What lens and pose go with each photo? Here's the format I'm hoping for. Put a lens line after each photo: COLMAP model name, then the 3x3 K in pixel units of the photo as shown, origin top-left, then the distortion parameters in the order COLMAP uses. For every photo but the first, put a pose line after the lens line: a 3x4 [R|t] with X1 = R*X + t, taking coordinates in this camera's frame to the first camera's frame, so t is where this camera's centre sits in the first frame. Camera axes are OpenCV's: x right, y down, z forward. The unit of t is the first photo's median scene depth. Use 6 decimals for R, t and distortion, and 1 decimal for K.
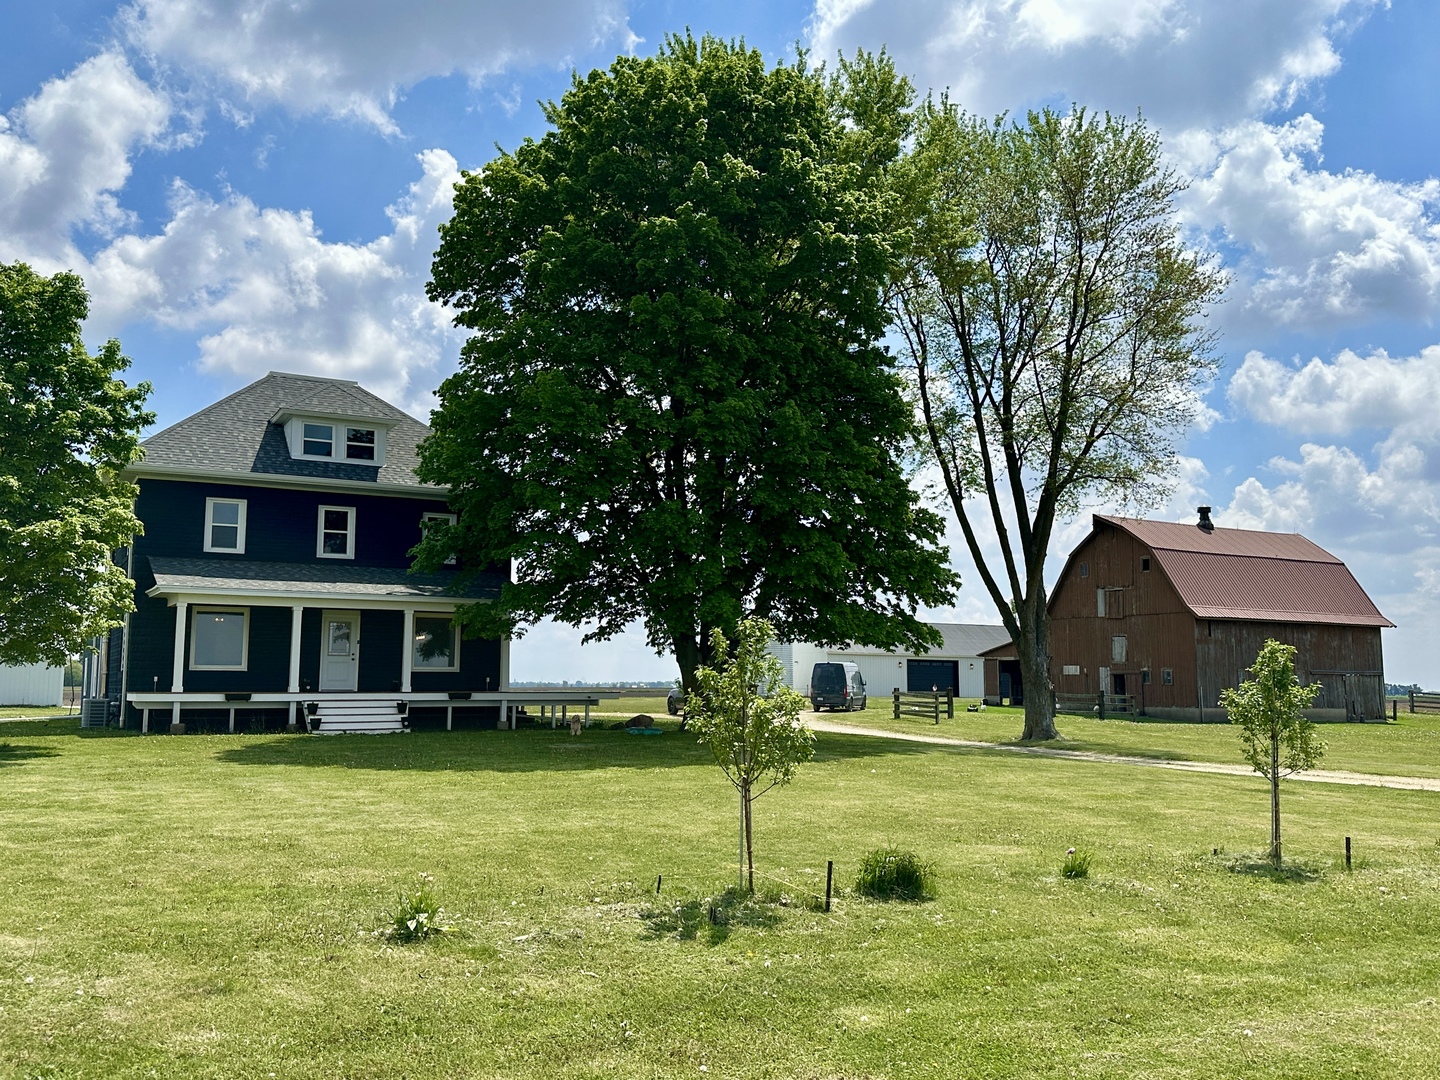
lens RADIAL K [[1317.0, 0, 721.2], [0, 1317.0, 540.0], [0, 0, 1]] dist [0.023604, 0.000345]
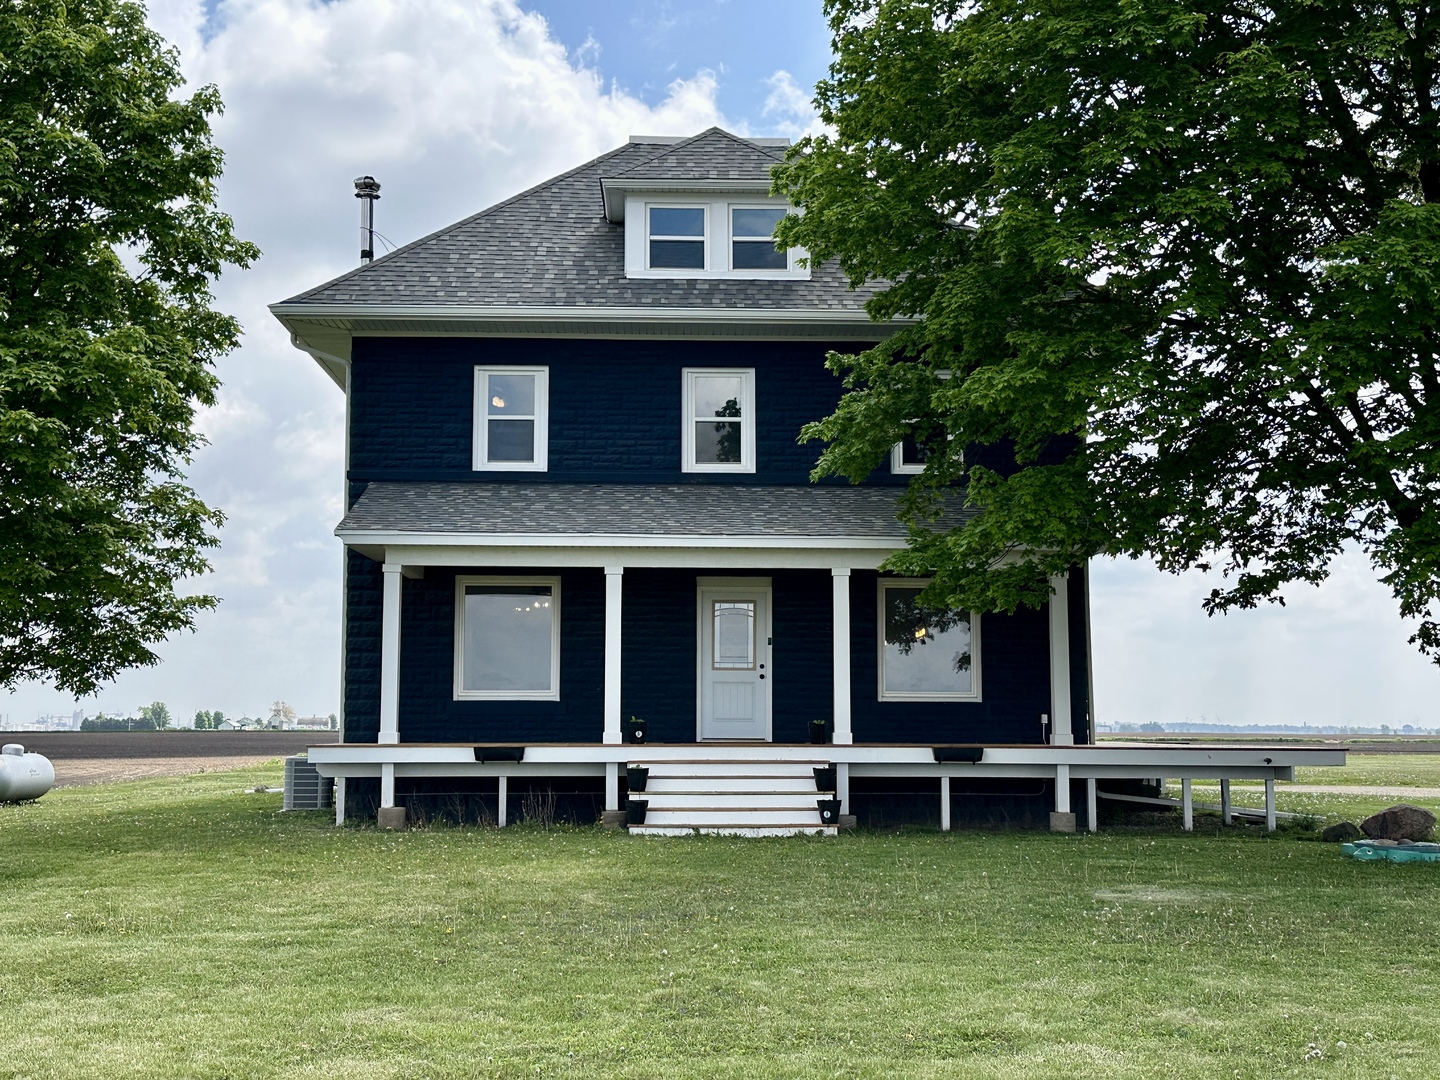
lens RADIAL K [[1793.4, 0, 718.8], [0, 1793.4, 541.0], [0, 0, 1]] dist [0.002492, 0.000000]
pose [[0.891891, -0.044484, -0.450058, 0.008207], [0.045796, 0.998919, -0.007979, 0.046085], [0.449926, -0.013495, 0.892964, 0.413618]]
